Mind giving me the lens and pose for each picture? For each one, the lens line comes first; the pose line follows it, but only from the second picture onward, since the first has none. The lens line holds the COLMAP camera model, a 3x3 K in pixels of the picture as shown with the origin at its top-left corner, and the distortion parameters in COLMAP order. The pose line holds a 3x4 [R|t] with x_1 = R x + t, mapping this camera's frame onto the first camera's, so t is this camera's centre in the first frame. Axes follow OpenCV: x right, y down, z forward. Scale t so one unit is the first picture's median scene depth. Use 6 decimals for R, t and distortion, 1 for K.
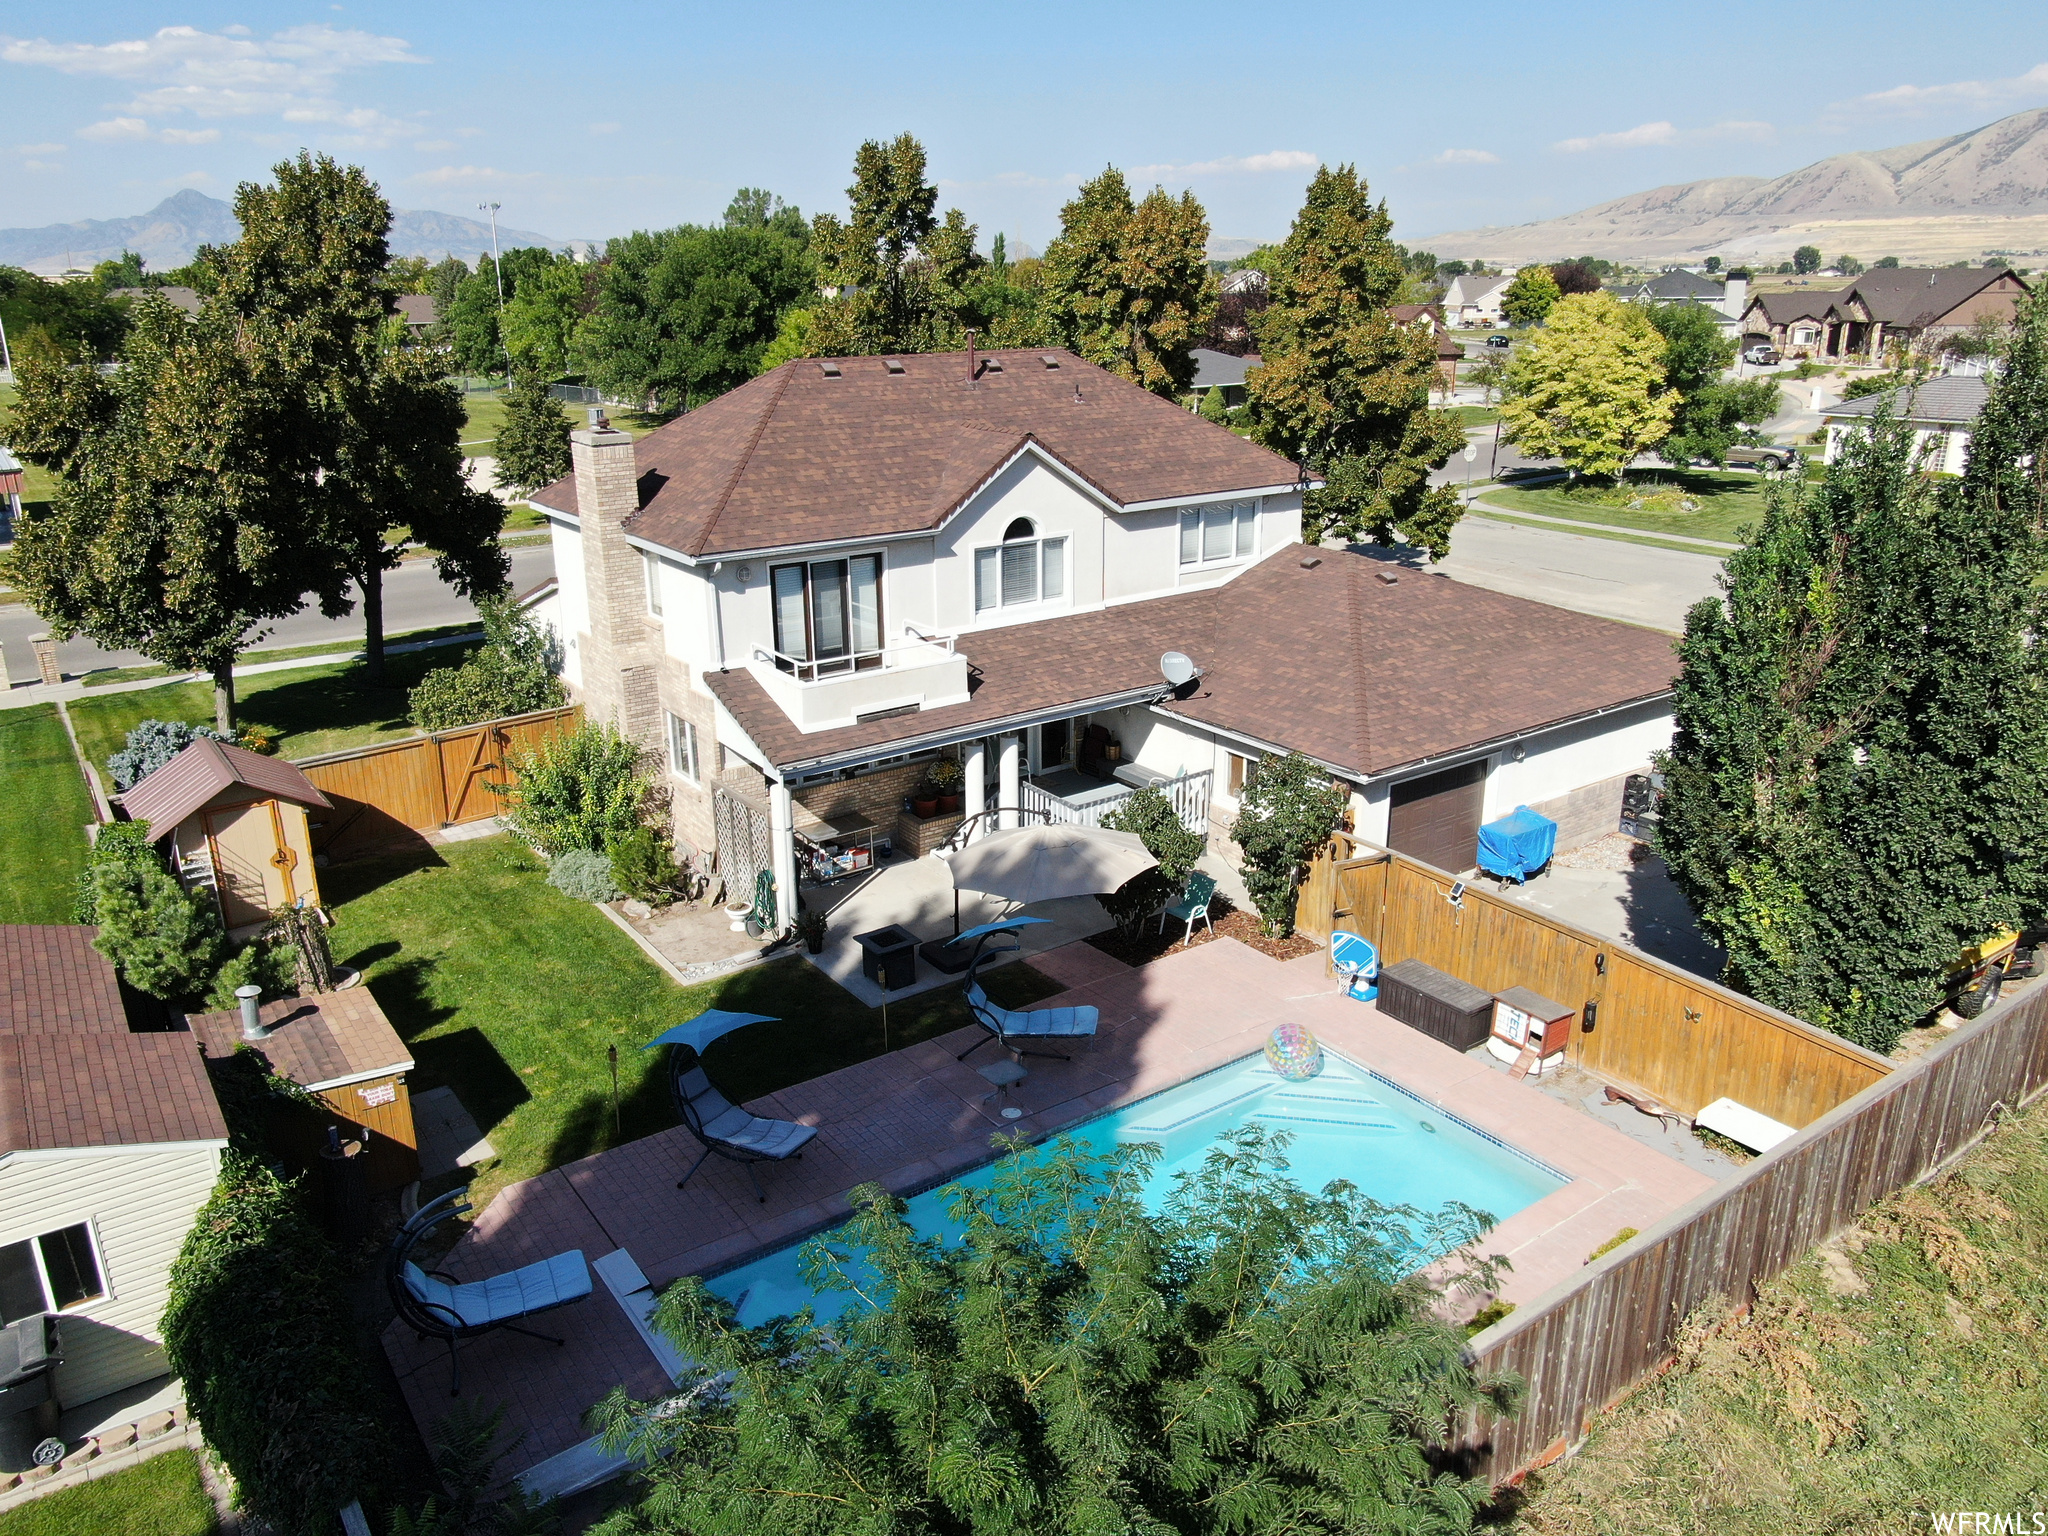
lens RADIAL K [[1489.8, 0, 1024.0], [0, 1489.8, 768.0], [0, 0, 1]] dist [-0.015460, 0.002207]
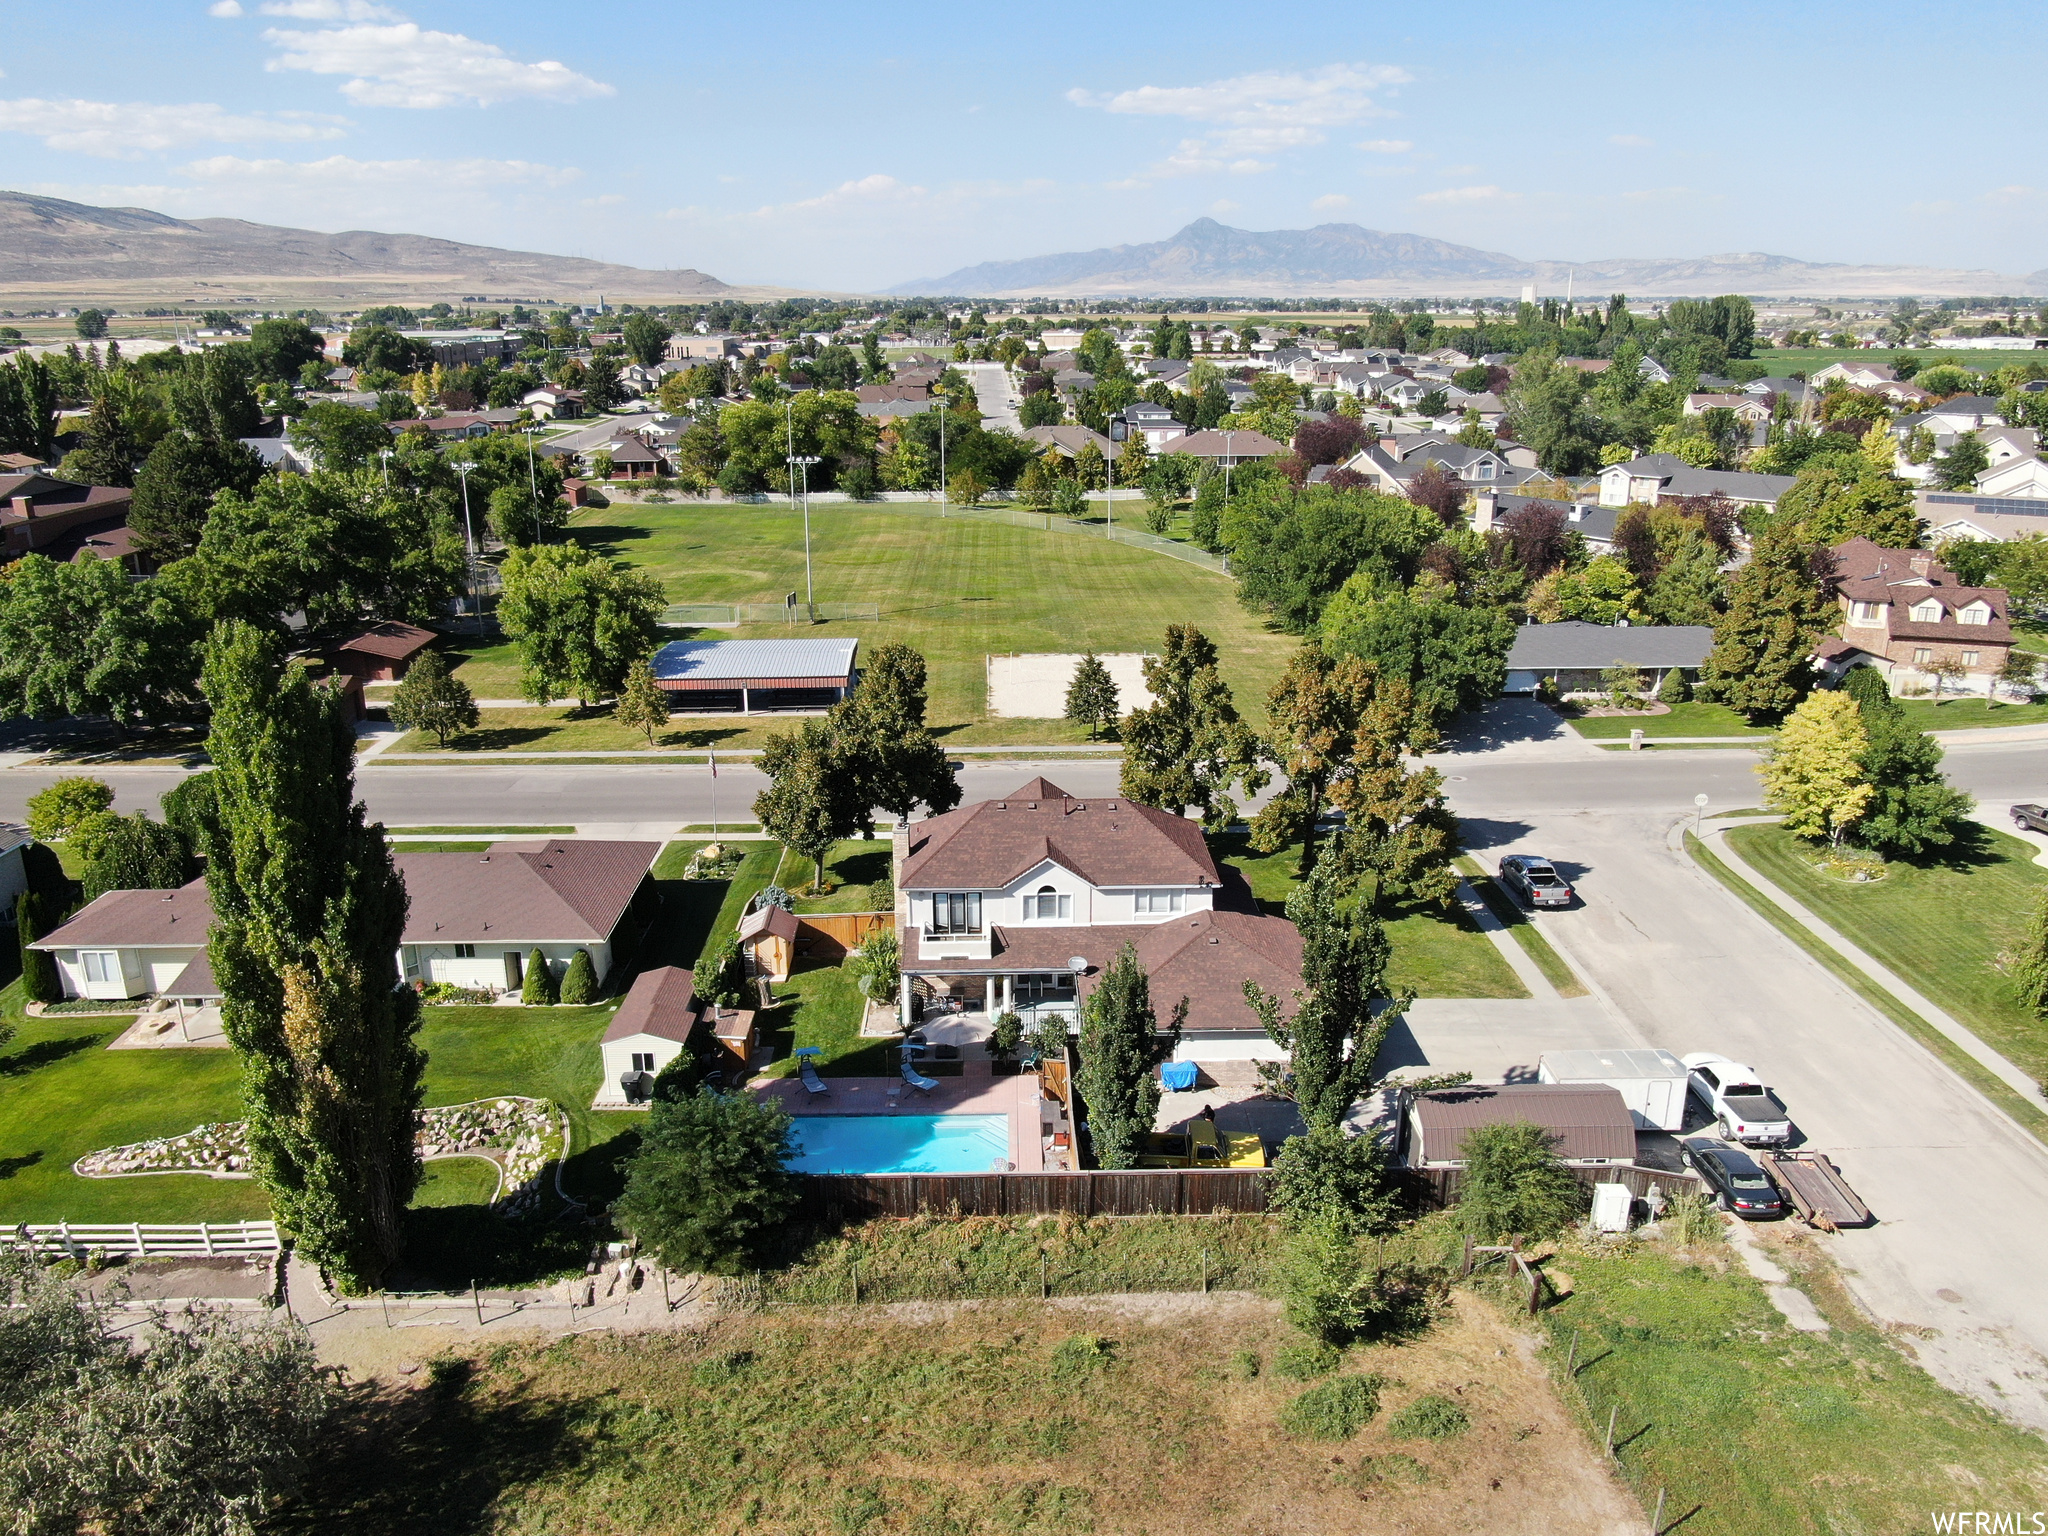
lens RADIAL K [[1489.8, 0, 1024.0], [0, 1489.8, 768.0], [0, 0, 1]] dist [-0.015460, 0.002207]
pose [[0.827572, 0.176793, -0.532794, 1.266852], [-0.183500, 0.982169, 0.040882, -0.463182], [0.530522, 0.063935, 0.845257, -1.123371]]
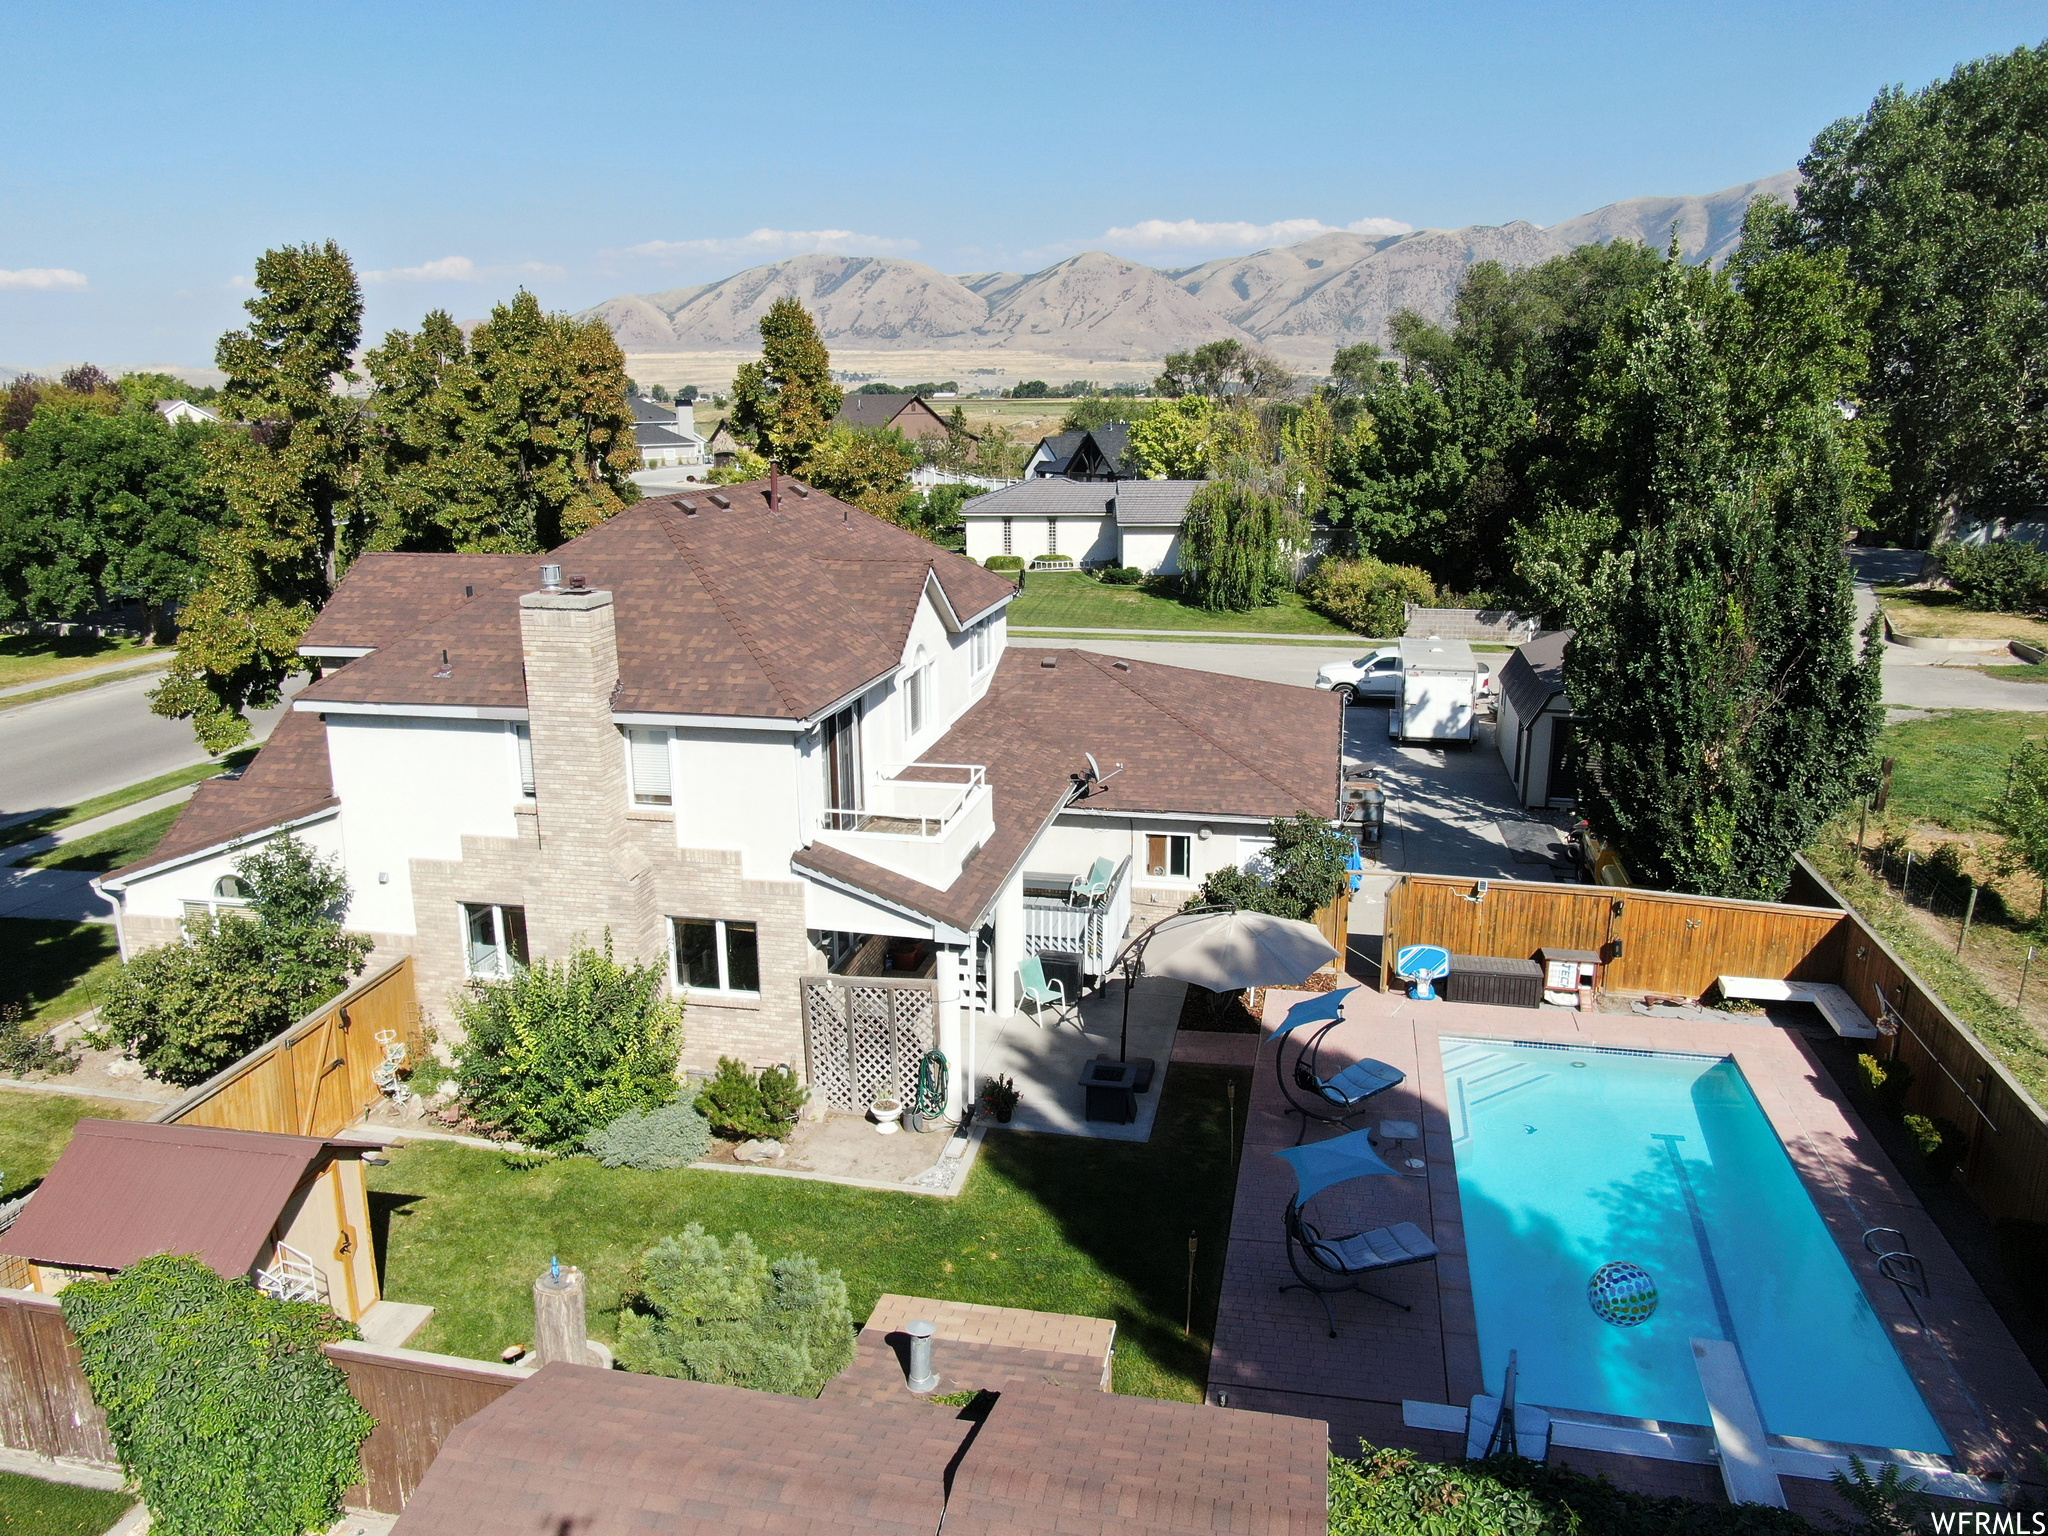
lens RADIAL K [[1489.8, 0, 1024.0], [0, 1489.8, 768.0], [0, 0, 1]] dist [-0.015460, 0.002207]
pose [[0.734223, -0.163047, 0.659038, -0.620281], [0.215086, 0.976593, 0.001987, -0.078021], [-0.643936, 0.140291, 0.752107, 0.235869]]
